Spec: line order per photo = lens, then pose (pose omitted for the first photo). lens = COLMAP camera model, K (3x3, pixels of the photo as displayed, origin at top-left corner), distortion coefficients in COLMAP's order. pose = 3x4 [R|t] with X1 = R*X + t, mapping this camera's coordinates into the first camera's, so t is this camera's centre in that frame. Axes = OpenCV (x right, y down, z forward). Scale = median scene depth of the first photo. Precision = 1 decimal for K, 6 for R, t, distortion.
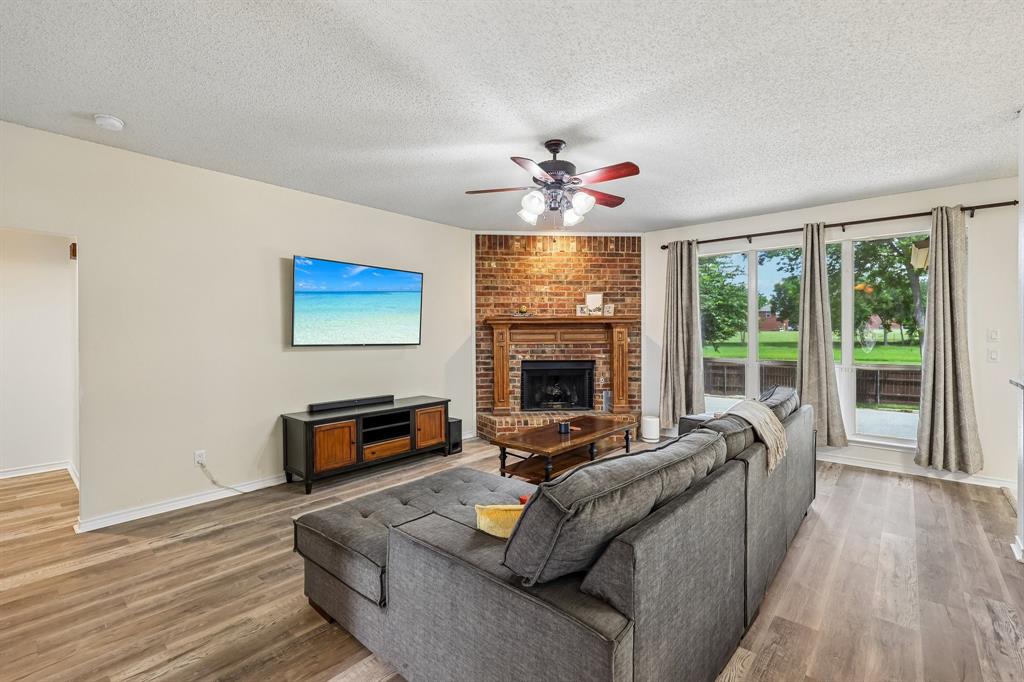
lens RADIAL K [[450.6, 0, 519.0], [0, 450.6, 336.9], [0, 0, 1]] dist [0.005464, -0.000573]
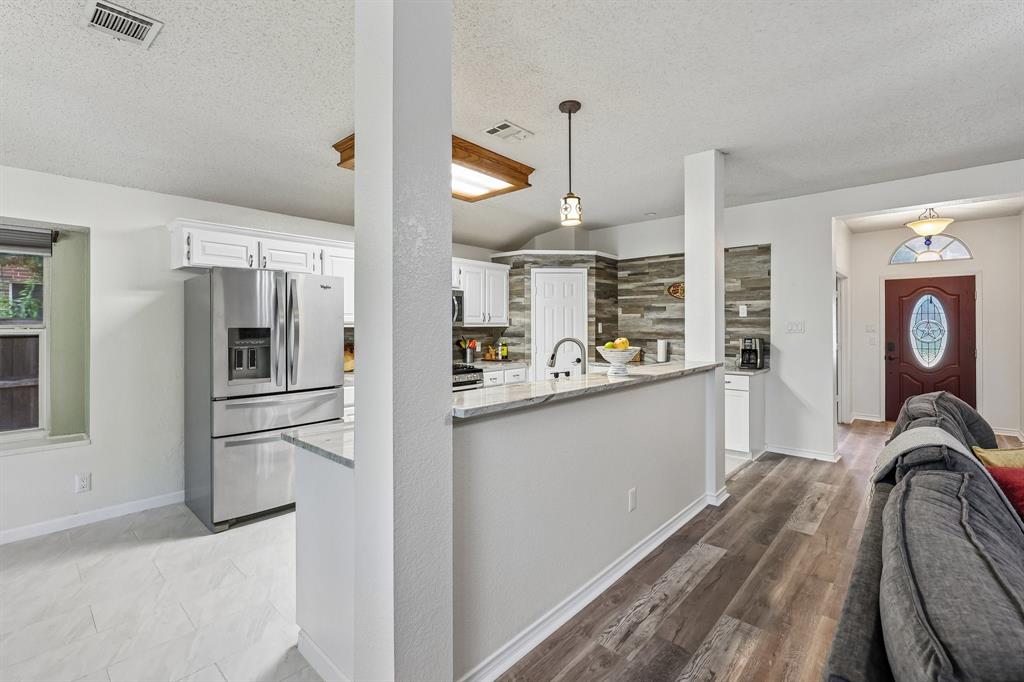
lens RADIAL K [[450.6, 0, 519.5], [0, 450.6, 329.5], [0, 0, 1]] dist [0.005464, -0.000573]
pose [[-0.999725, 0.004581, 0.022991, 0.453521], [0.004711, 0.999973, 0.005583, -0.004087], [-0.022965, 0.005690, -0.999720, 0.699761]]
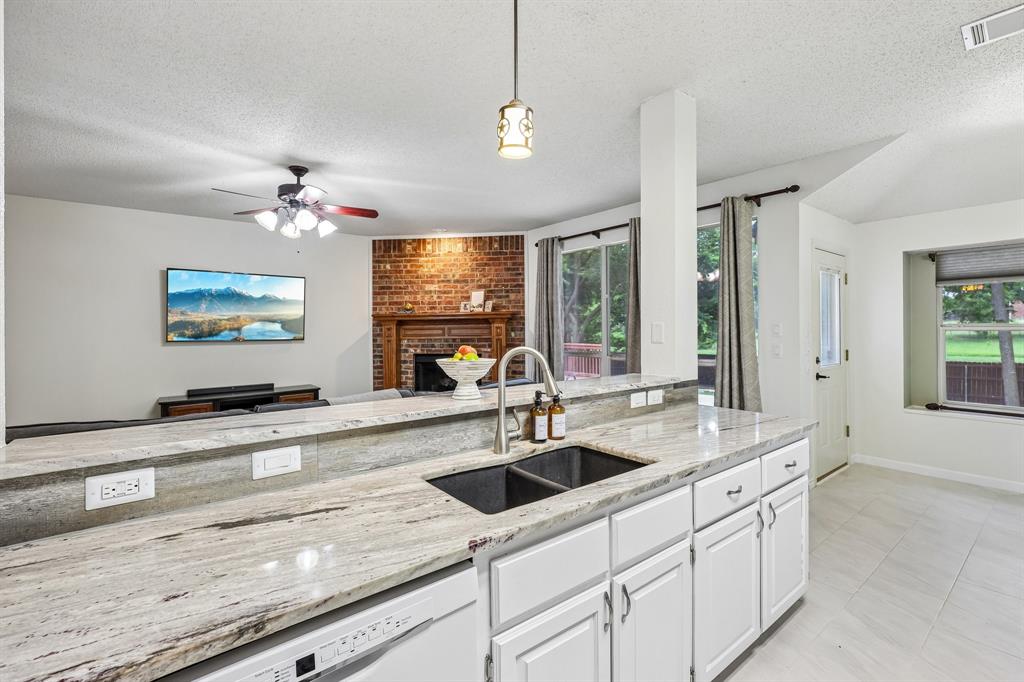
lens RADIAL K [[450.6, 0, 518.7], [0, 450.6, 329.1], [0, 0, 1]] dist [0.005464, -0.000573]
pose [[0.981762, -0.005376, -0.190036, 0.463031], [0.005231, 0.999986, -0.001262, -0.004625], [0.190040, 0.000245, 0.981776, -0.020424]]
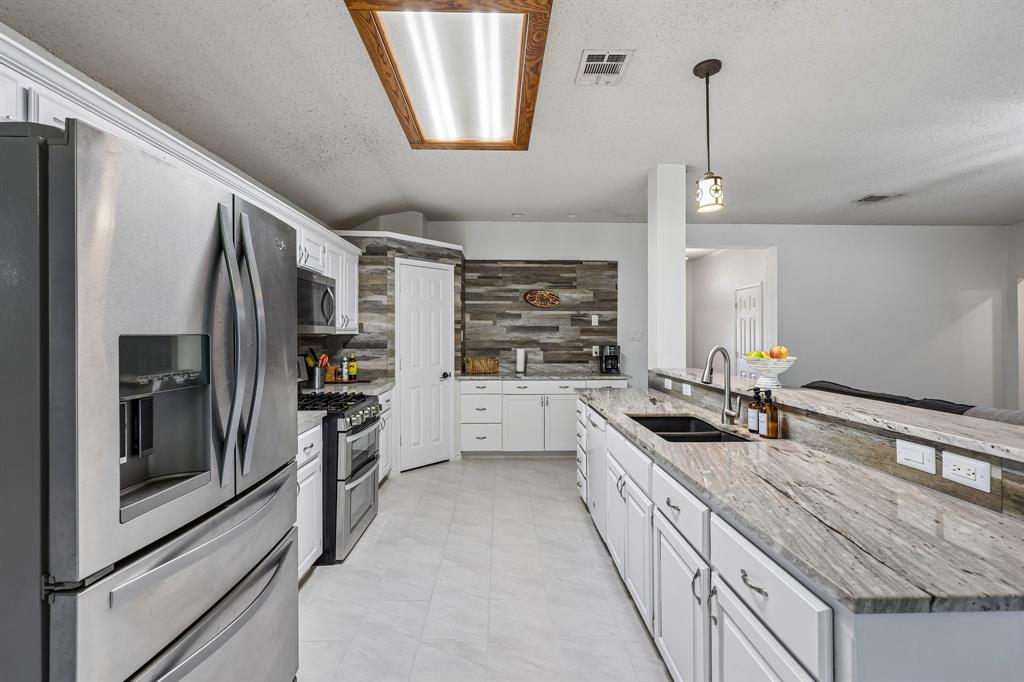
lens RADIAL K [[450.6, 0, 509.1], [0, 450.6, 335.7], [0, 0, 1]] dist [0.005464, -0.000573]
pose [[-0.748045, 0.003750, -0.663638, 0.789419], [0.001582, 0.999991, 0.003867, -0.004994], [0.663647, 0.001843, -0.748044, 0.410381]]
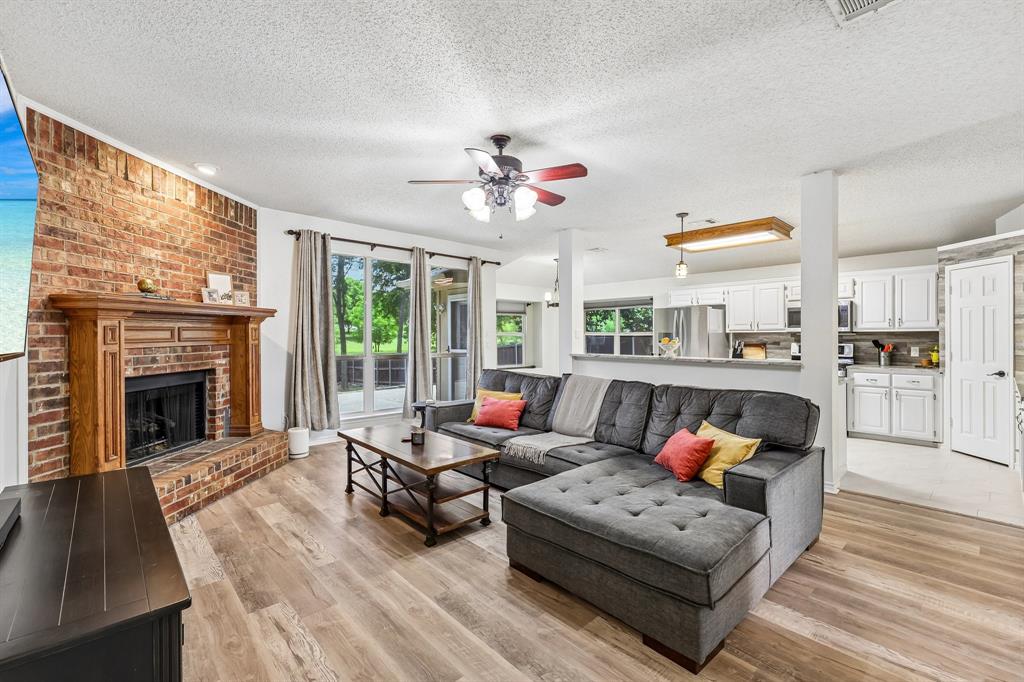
lens RADIAL K [[450.6, 0, 512.9], [0, 450.6, 333.9], [0, 0, 1]] dist [0.005464, -0.000573]
pose [[0.115335, 0.003604, 0.993320, -0.484286], [0.002211, 0.999990, -0.003885, 0.001801], [-0.993324, 0.002645, 0.115325, 0.463278]]
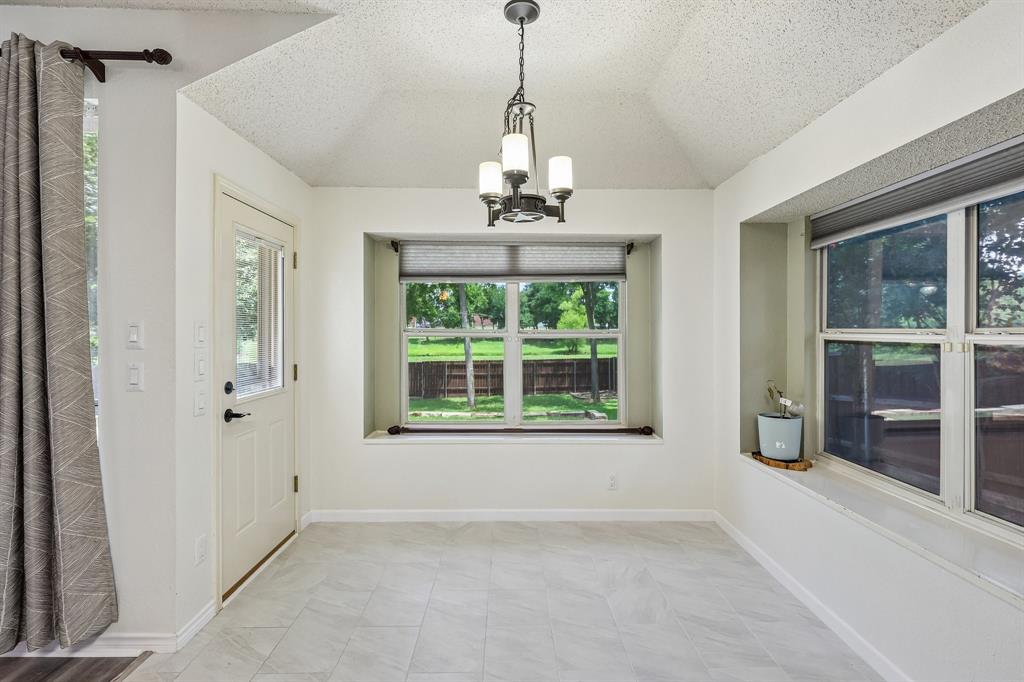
lens RADIAL K [[450.6, 0, 506.0], [0, 450.6, 336.0], [0, 0, 1]] dist [0.005464, -0.000573]
pose [[0.761149, -0.004347, 0.648562, 0.688233], [0.001103, 0.999985, 0.005408, -0.003311], [-0.648576, -0.003401, 0.761142, 0.255730]]
